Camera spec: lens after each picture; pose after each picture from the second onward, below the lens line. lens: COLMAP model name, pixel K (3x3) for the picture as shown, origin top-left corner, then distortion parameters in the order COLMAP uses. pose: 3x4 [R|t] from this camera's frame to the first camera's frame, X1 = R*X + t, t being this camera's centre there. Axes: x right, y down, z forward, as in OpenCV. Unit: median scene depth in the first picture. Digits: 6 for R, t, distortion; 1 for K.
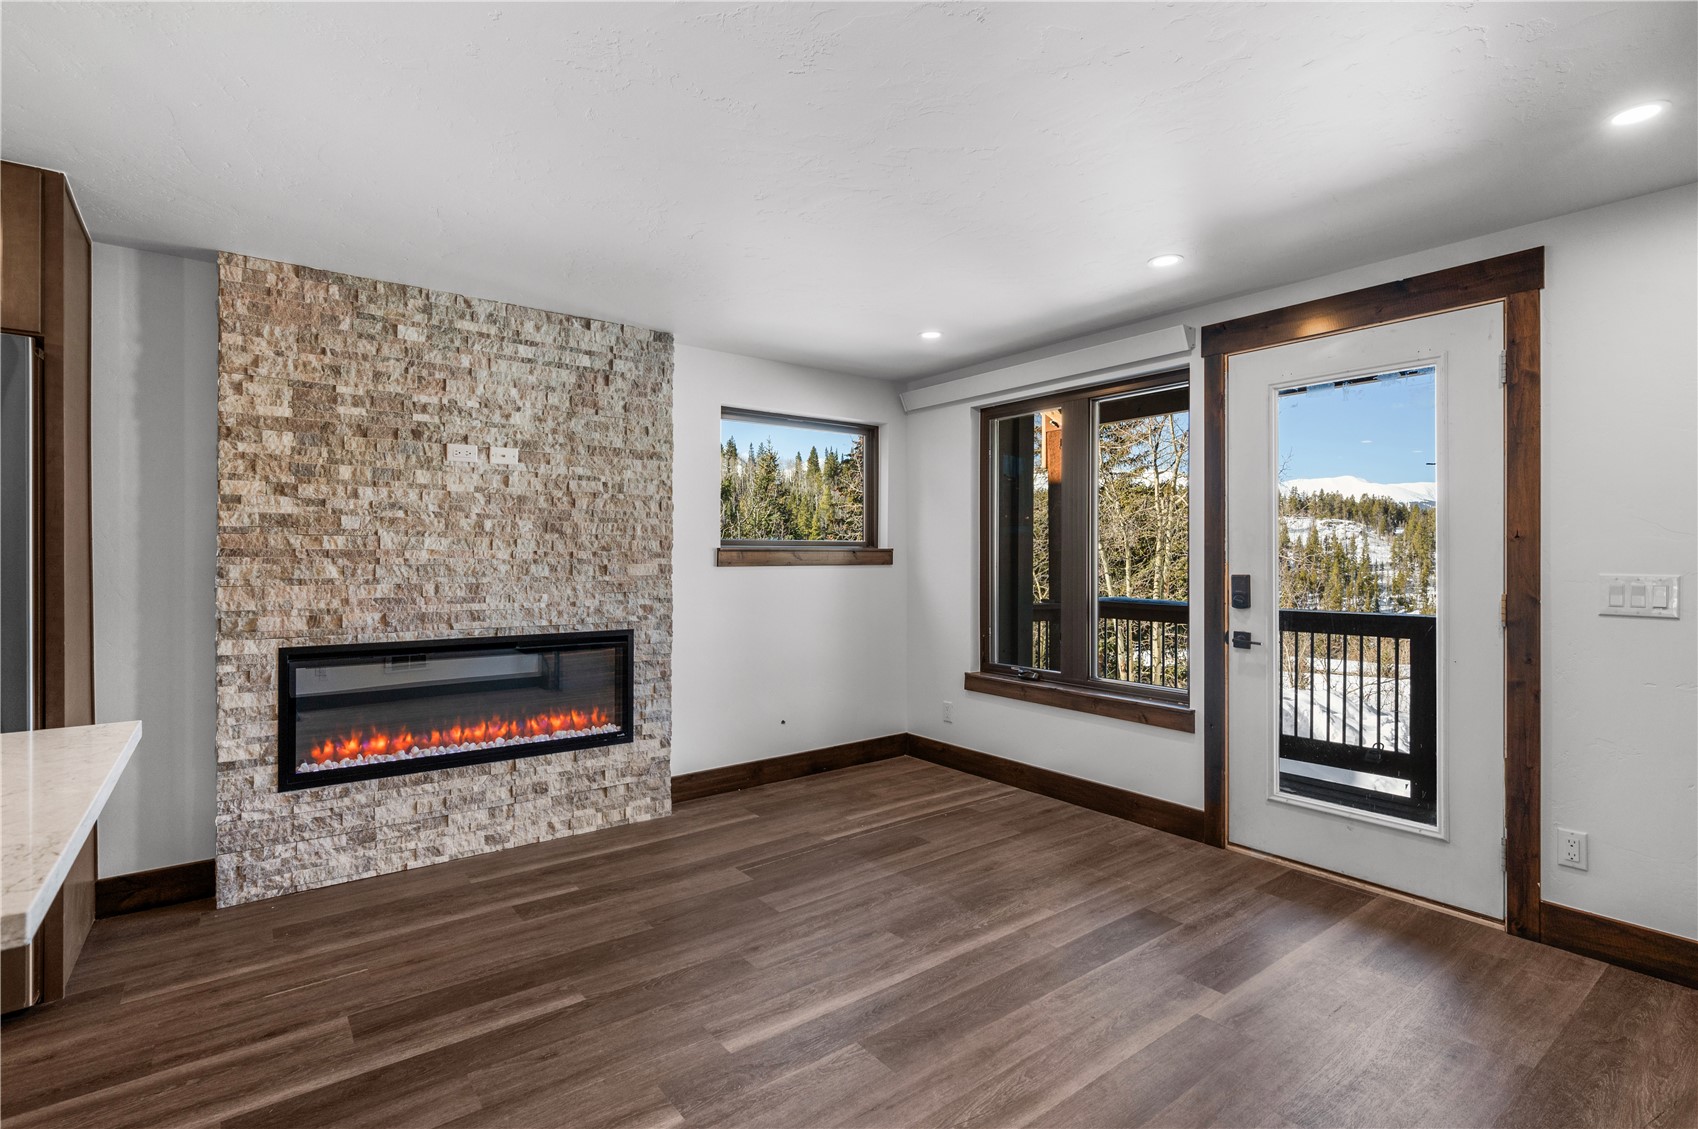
lens RADIAL K [[799.1, 0, 845.5], [0, 799.1, 557.0], [0, 0, 1]] dist [-0.001632, 0.000169]
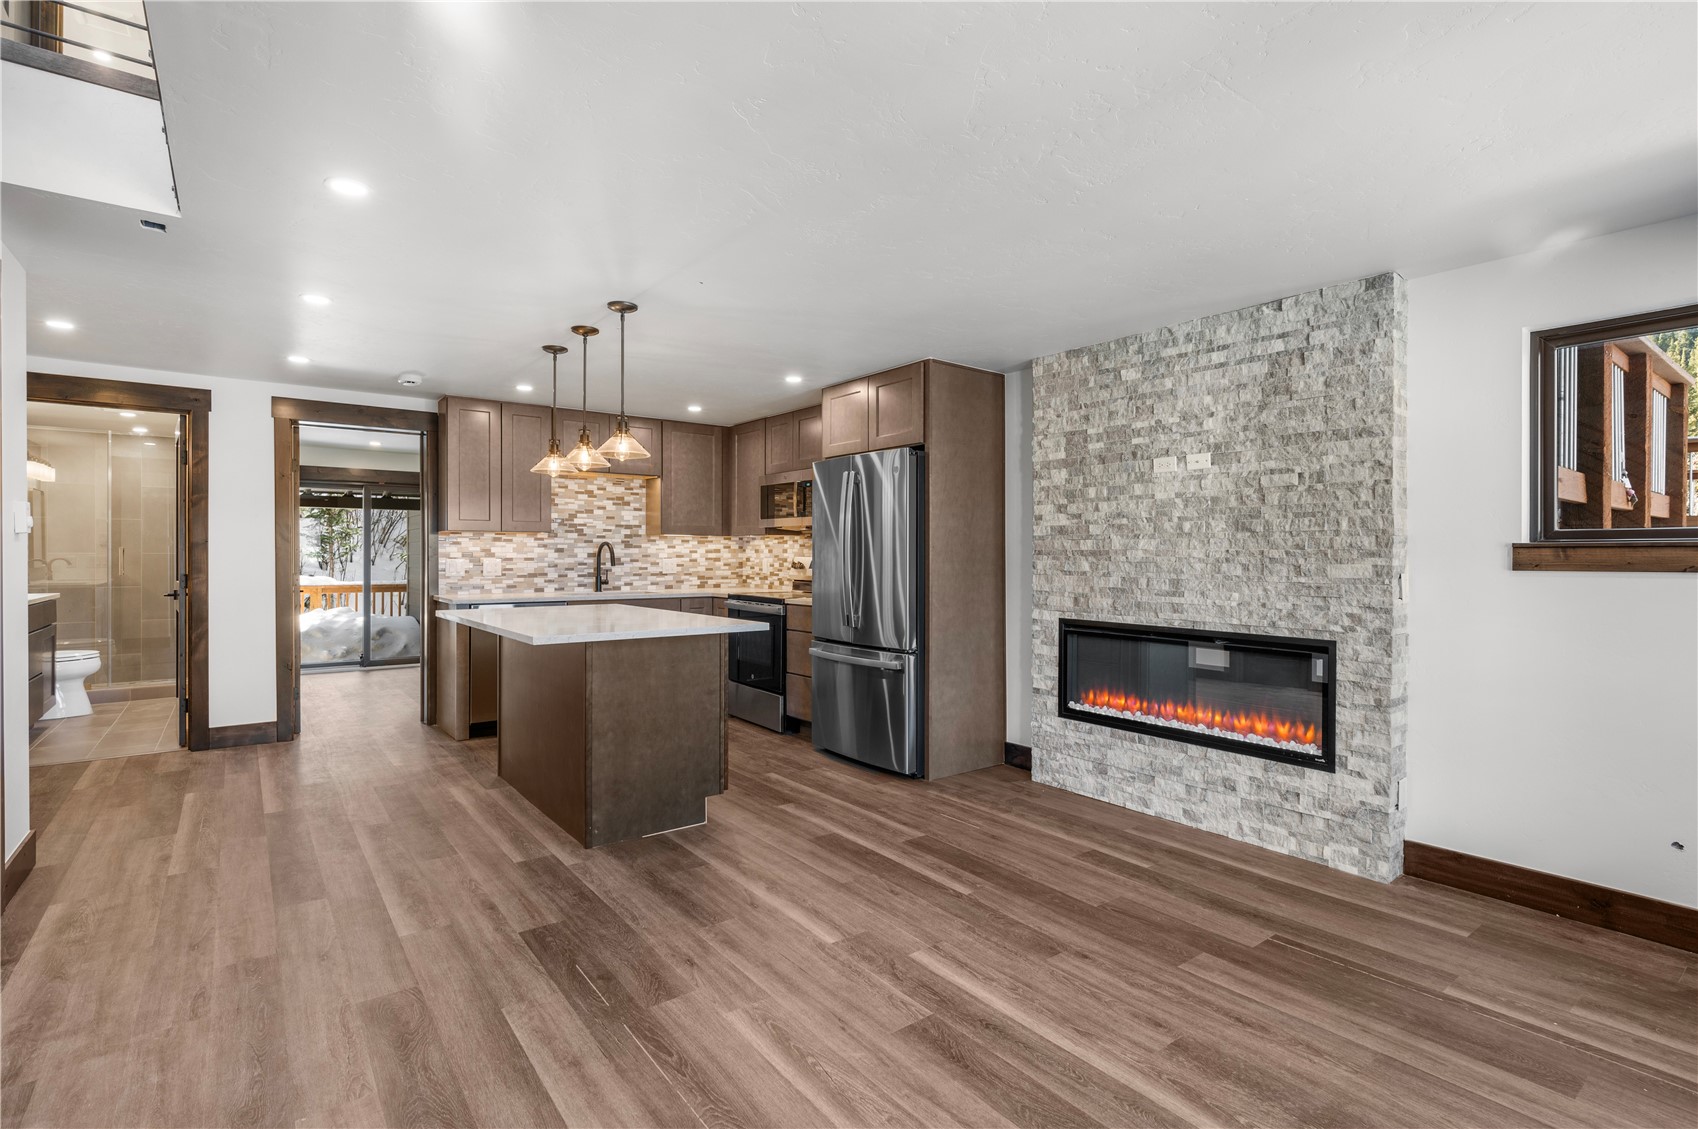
lens RADIAL K [[799.1, 0, 855.6], [0, 799.1, 557.7], [0, 0, 1]] dist [-0.001632, 0.000169]
pose [[0.005718, 0.002766, -0.999980, 0.677913], [-0.003050, 0.999992, 0.002748, 0.001099], [0.999979, 0.003034, 0.005727, 0.563636]]
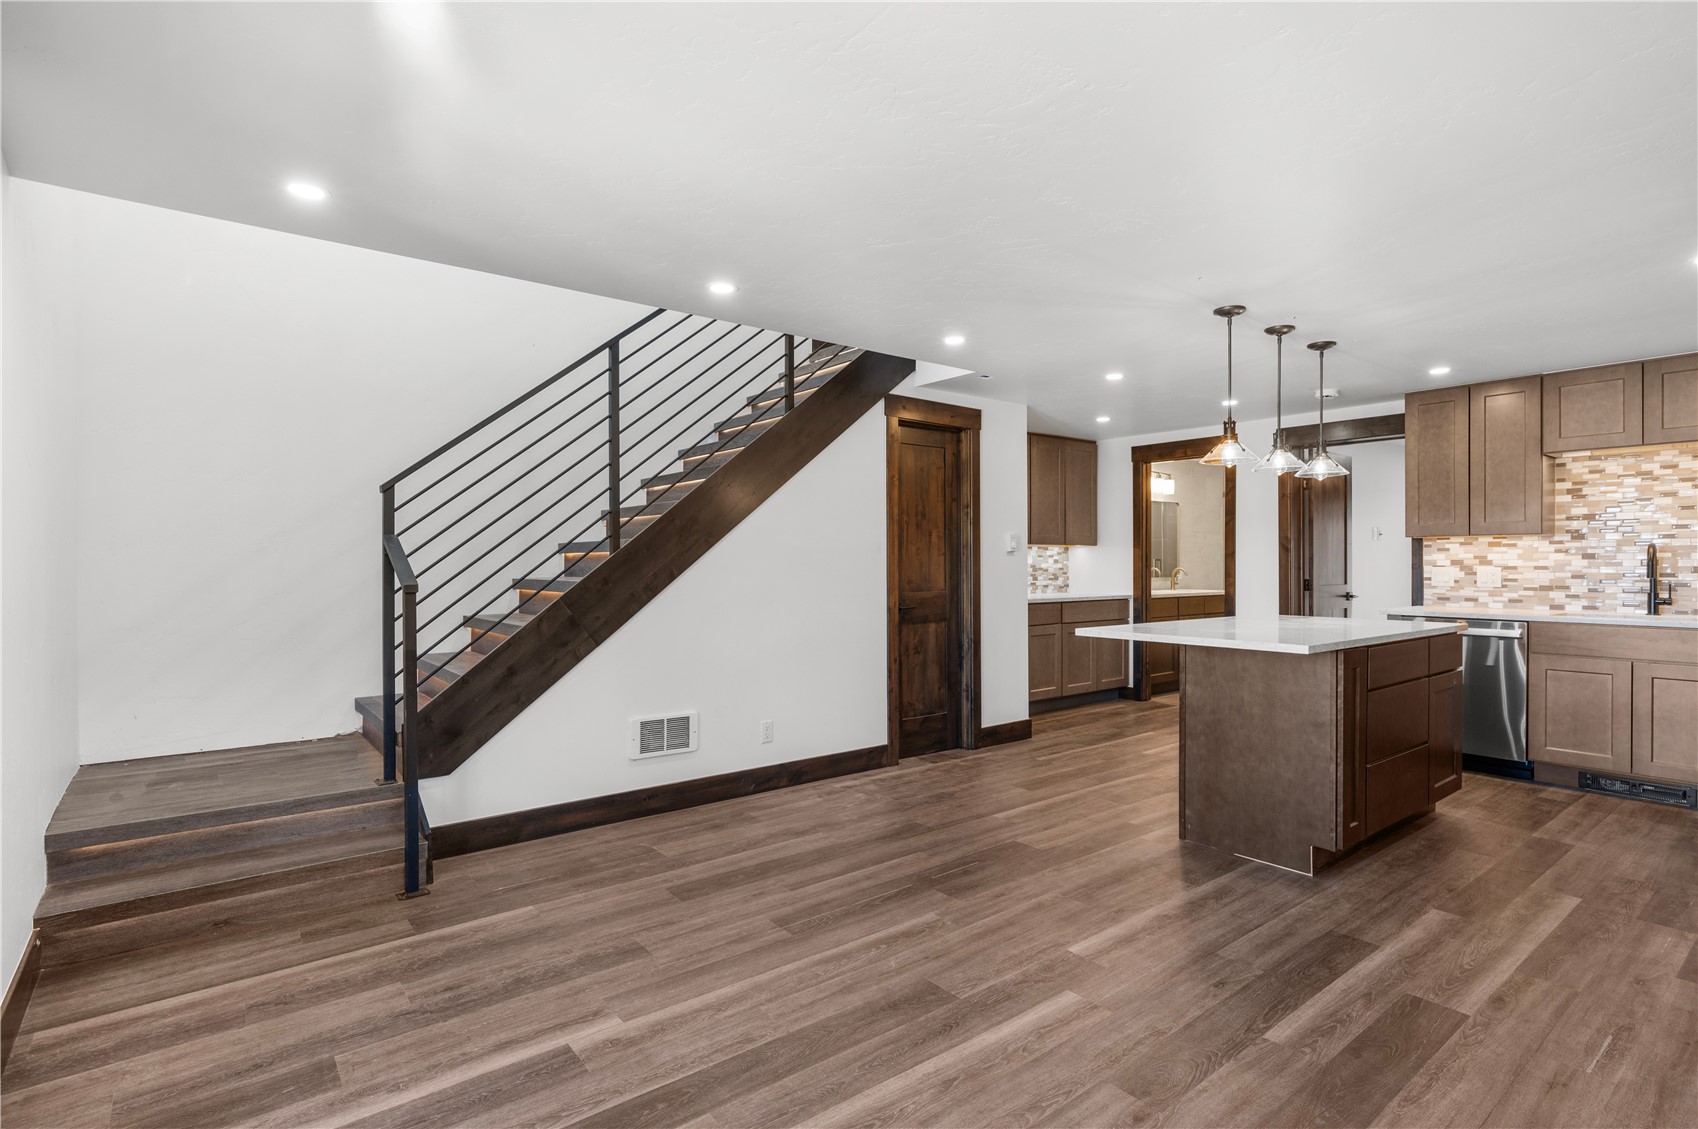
lens RADIAL K [[829.6, 0, 837.0], [0, 829.6, 566.1], [0, 0, 1]] dist [-0.005993, 0.000835]
pose [[-0.999990, 0.000670, -0.004356, 0.121064], [0.000650, 0.999989, 0.004546, 0.000795], [0.004359, 0.004543, -0.999980, 1.361426]]
